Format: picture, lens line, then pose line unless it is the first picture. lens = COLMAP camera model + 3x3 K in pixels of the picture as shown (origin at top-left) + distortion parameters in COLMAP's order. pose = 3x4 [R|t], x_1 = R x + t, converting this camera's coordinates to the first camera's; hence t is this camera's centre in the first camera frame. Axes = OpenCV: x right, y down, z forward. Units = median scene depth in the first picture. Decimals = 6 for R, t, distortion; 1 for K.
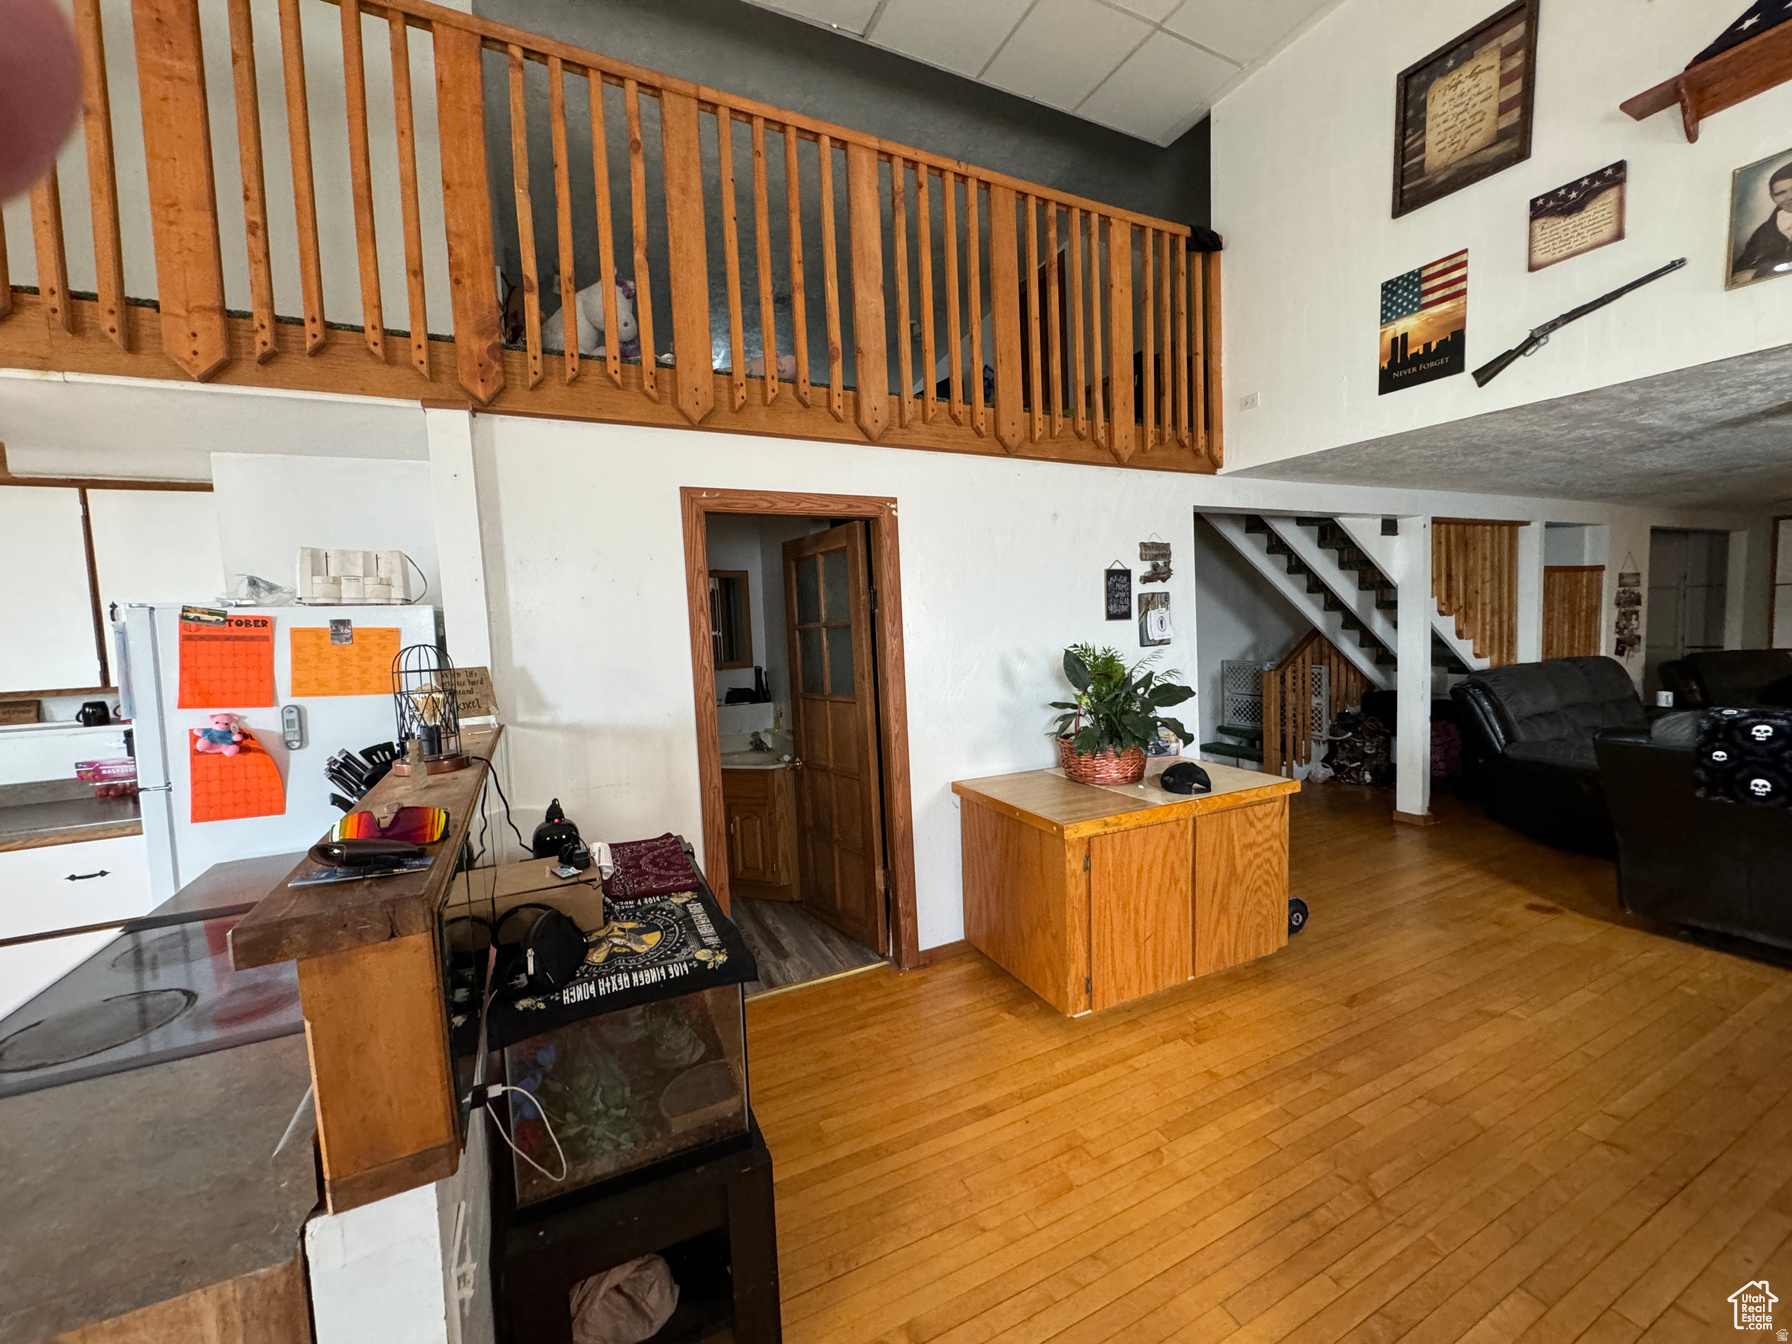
lens RADIAL K [[716.3, 0, 893.9], [0, 716.3, 669.5], [0, 0, 1]] dist [-0.003667, 0.000349]
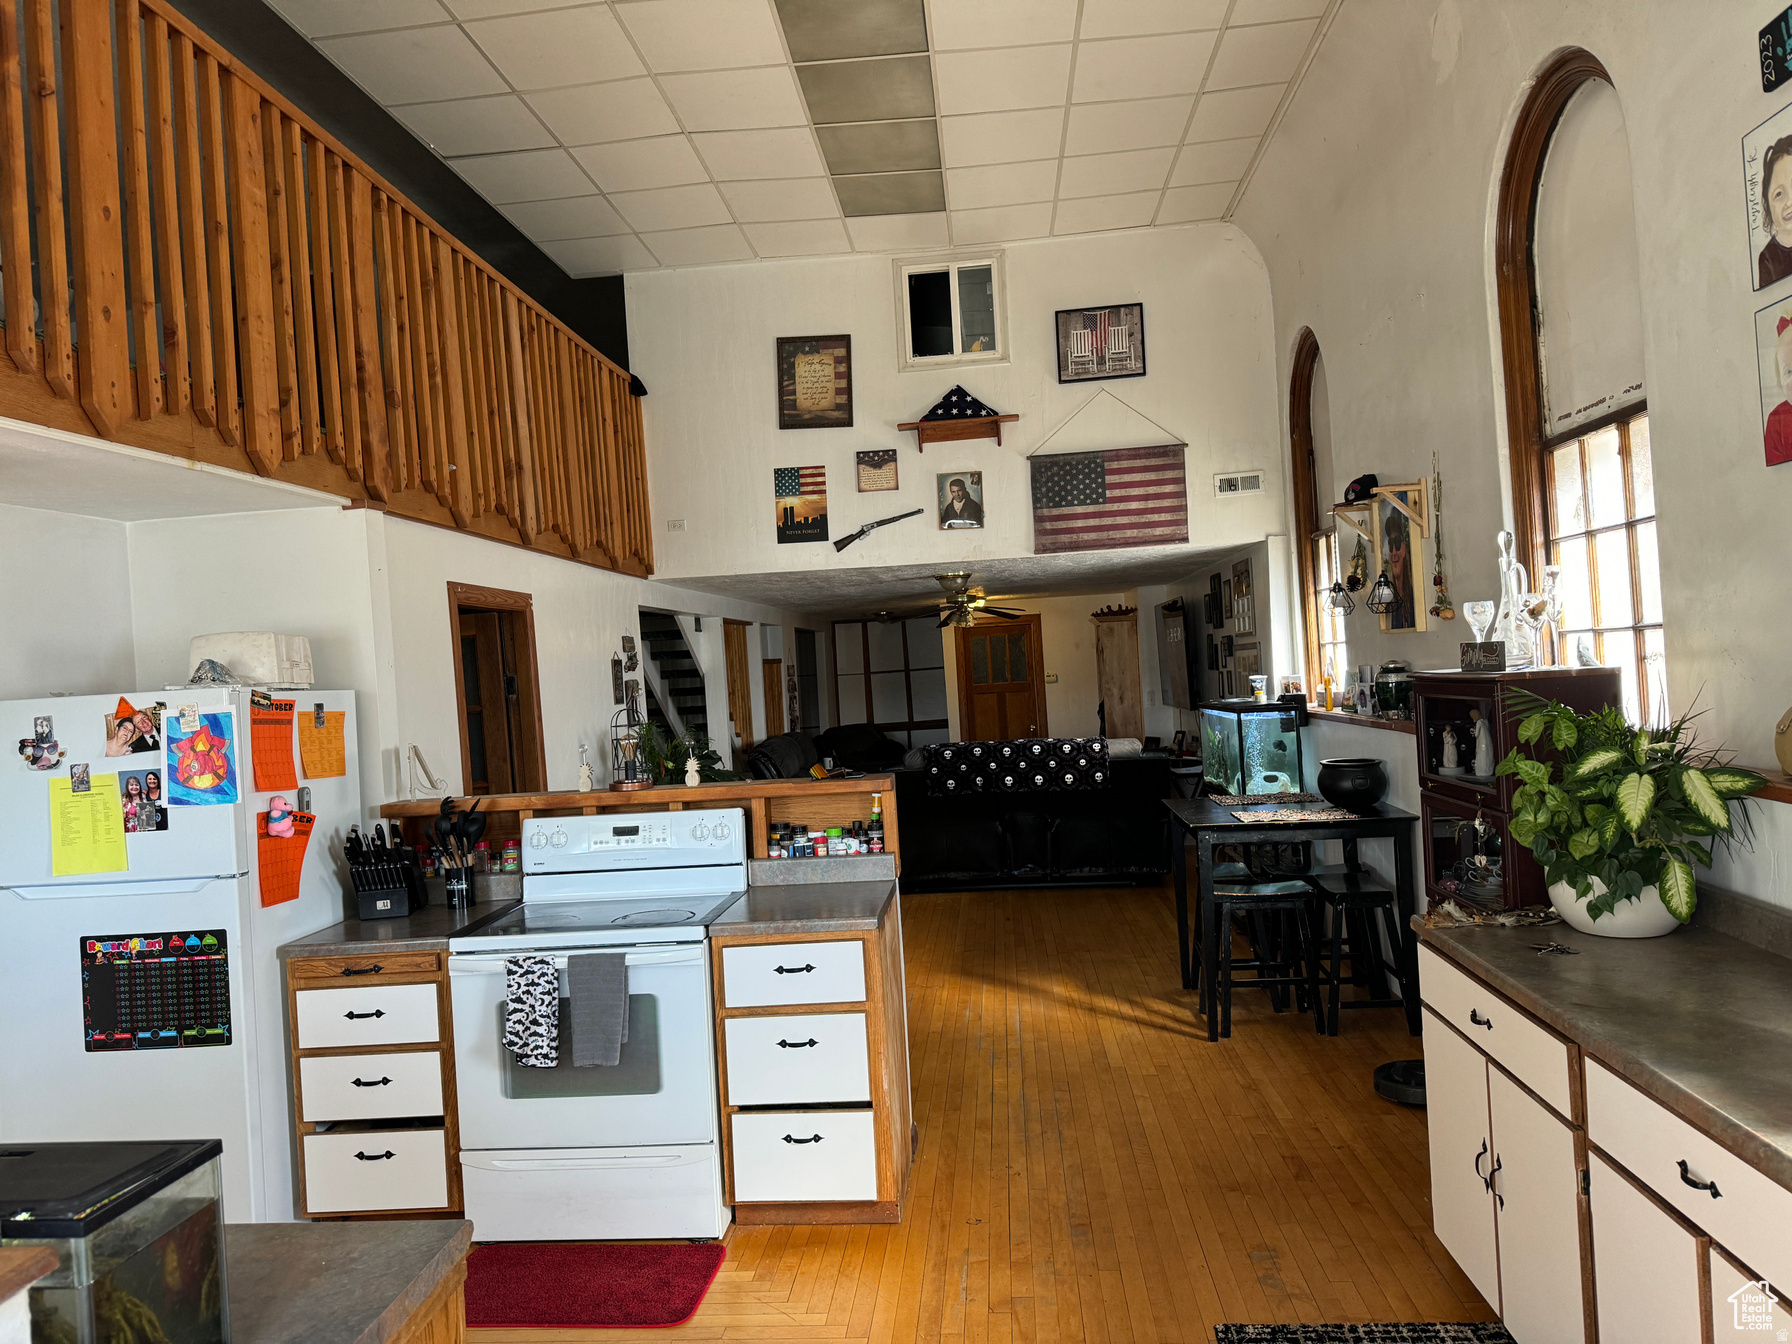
lens RADIAL K [[1250.4, 0, 898.2], [0, 1250.4, 669.3], [0, 0, 1]] dist [0.122802, -0.162201]
pose [[0.509317, 0.006895, 0.860551, -1.633742], [0.096792, 0.993164, -0.065244, 0.069190], [-0.855118, 0.116524, 0.505168, -0.545922]]
